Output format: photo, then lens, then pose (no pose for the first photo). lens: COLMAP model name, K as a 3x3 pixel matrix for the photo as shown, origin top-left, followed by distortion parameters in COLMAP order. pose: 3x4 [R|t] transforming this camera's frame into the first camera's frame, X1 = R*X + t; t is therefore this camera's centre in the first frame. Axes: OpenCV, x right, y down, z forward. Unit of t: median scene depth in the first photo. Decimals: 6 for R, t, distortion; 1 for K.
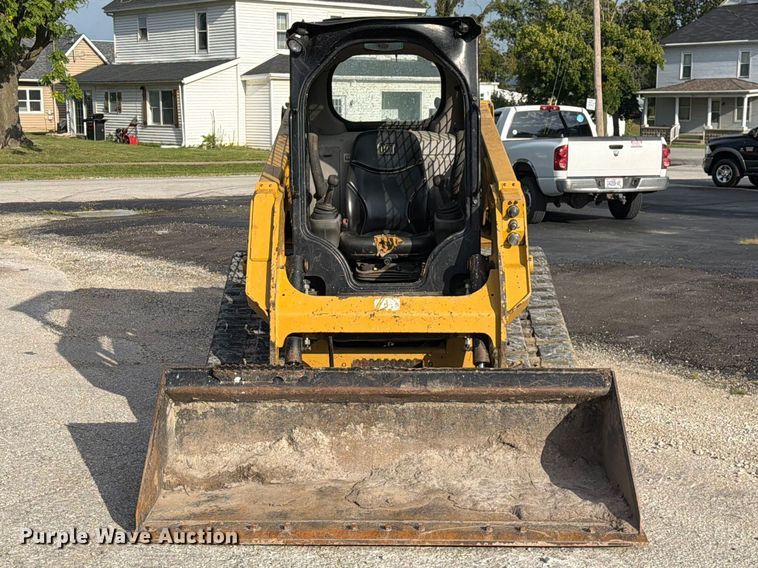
lens RADIAL K [[1141.0, 0, 379.0], [0, 1141.0, 284.0], [0, 0, 1]] dist [0.142034, -0.011027]
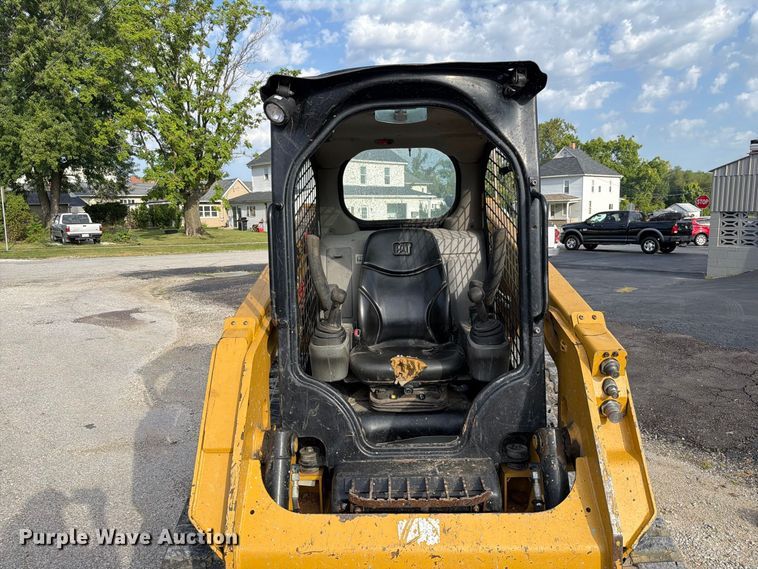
lens RADIAL K [[686.0, 0, 379.0], [0, 686.0, 284.5], [0, 0, 1]] dist [0.094673, -0.176376]
pose [[0.999653, -0.014087, -0.022280, -0.004175], [0.013390, 0.999425, -0.031144, -0.099787], [0.022706, 0.030835, 0.999267, 0.603322]]
